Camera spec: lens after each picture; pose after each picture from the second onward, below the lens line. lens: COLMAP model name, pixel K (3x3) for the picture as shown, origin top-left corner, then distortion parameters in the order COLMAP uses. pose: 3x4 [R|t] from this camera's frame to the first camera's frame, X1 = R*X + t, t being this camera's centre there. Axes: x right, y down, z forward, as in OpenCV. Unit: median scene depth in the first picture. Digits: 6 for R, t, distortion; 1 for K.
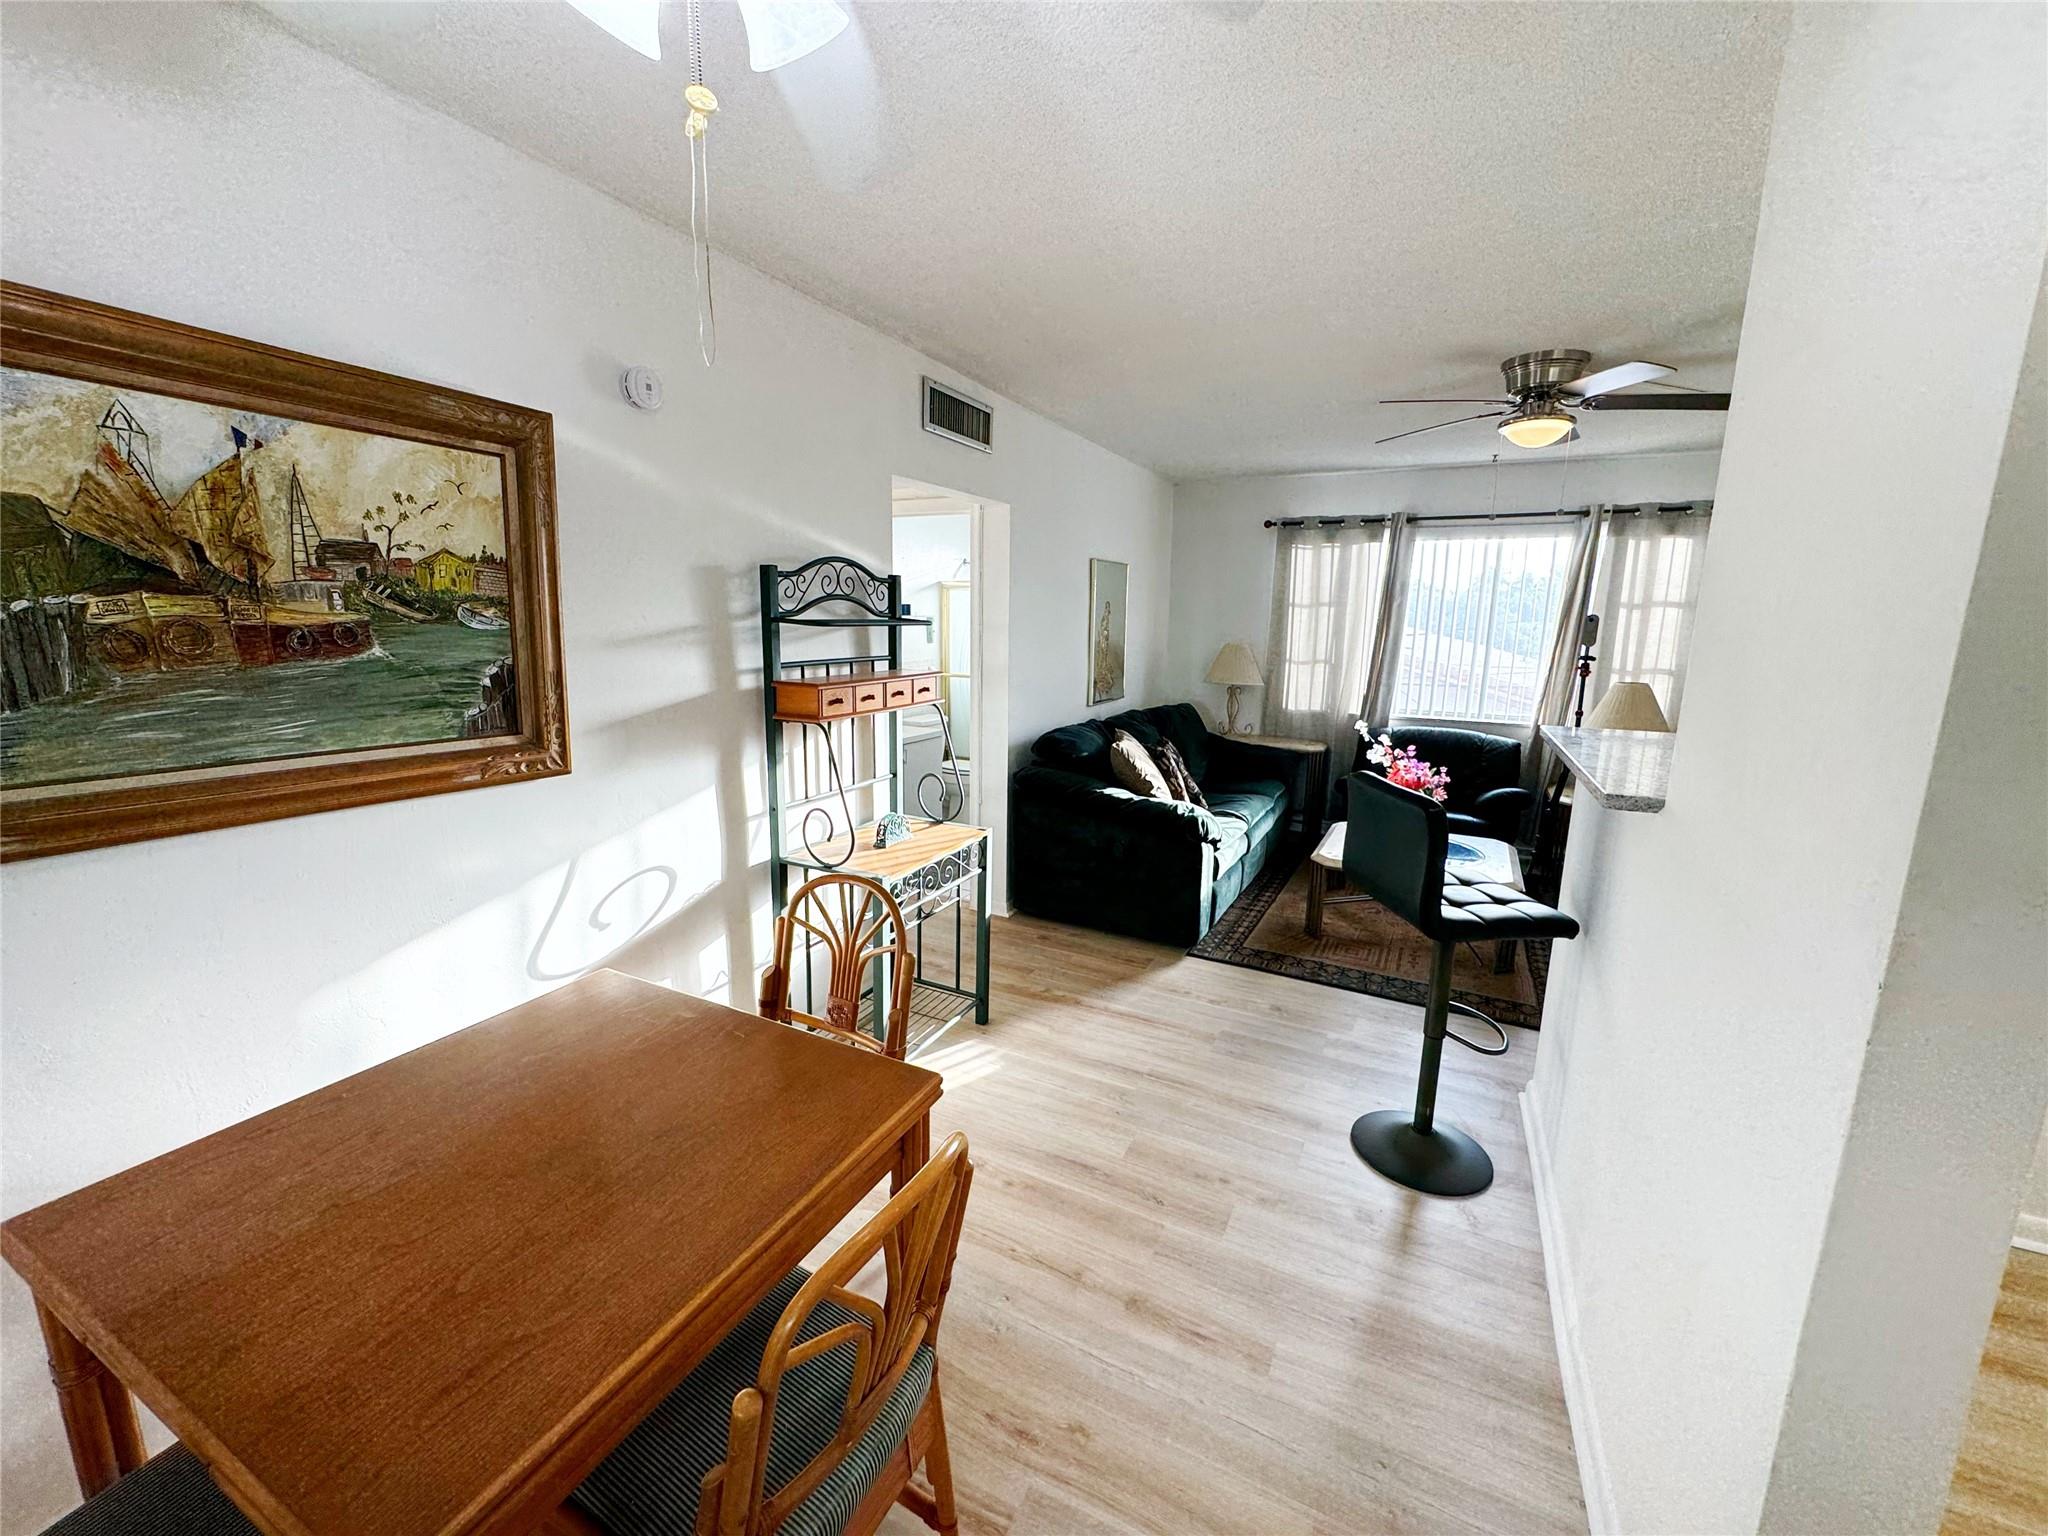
lens RADIAL K [[815.8, 0, 1021.2], [0, 815.8, 763.7], [0, 0, 1]] dist [-0.002140, -0.000178]
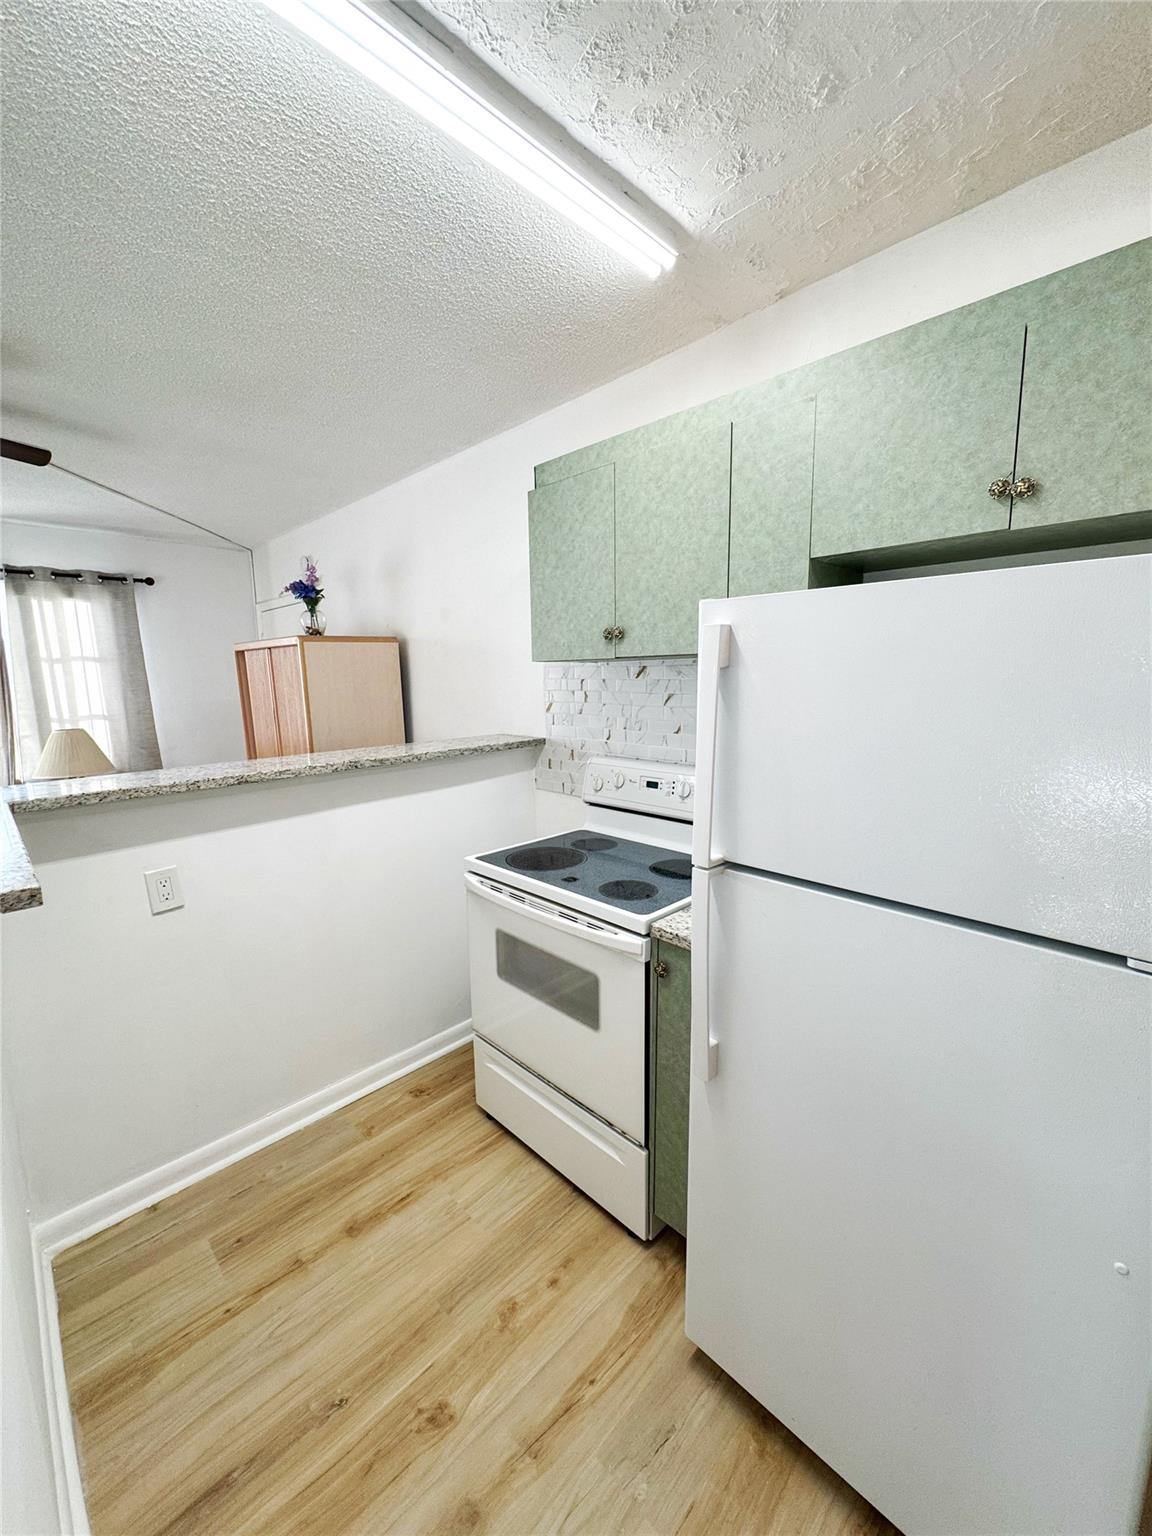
lens RADIAL K [[611.8, 0, 575.5], [0, 611.8, 770.5], [0, 0, 1]] dist [-0.002140, -0.000178]
pose [[0.313777, -0.165940, 0.934884, 0.364047], [0.192163, 0.975333, 0.108624, -0.007023], [-0.929848, 0.145567, 0.337925, 0.183886]]
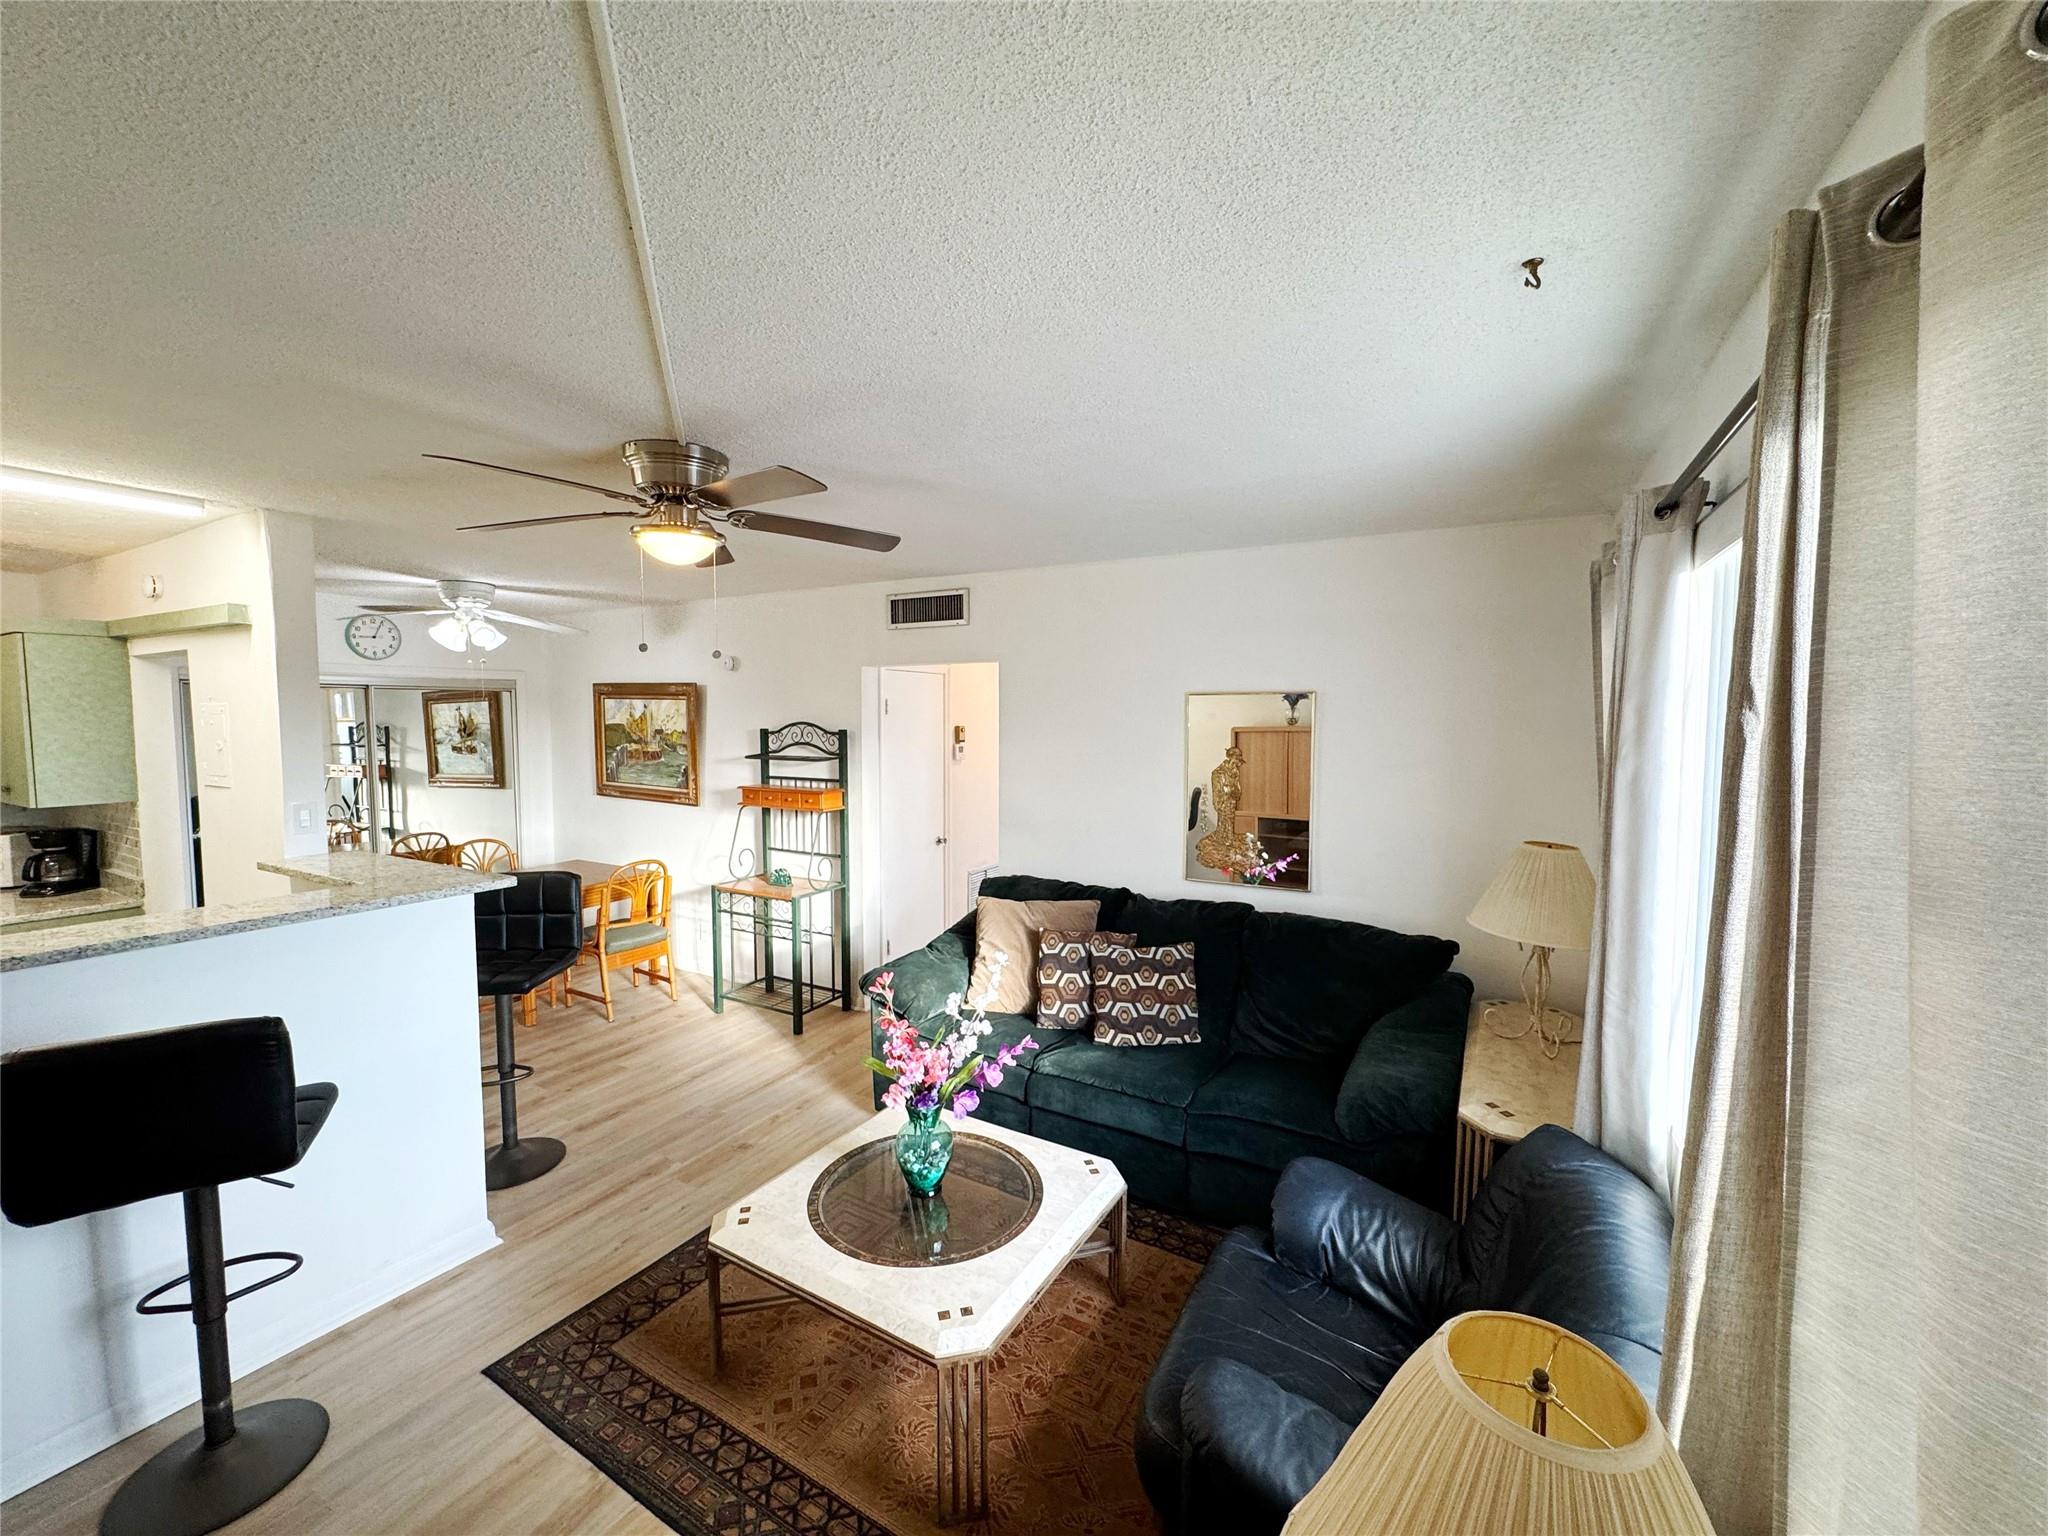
lens RADIAL K [[815.8, 0, 1021.2], [0, 815.8, 763.7], [0, 0, 1]] dist [-0.002140, -0.000178]
pose [[-0.044133, 0.044655, -0.998027, 1.749910], [-0.185294, 0.981301, 0.052101, -0.387848], [0.981692, 0.187228, -0.035034, 1.742356]]
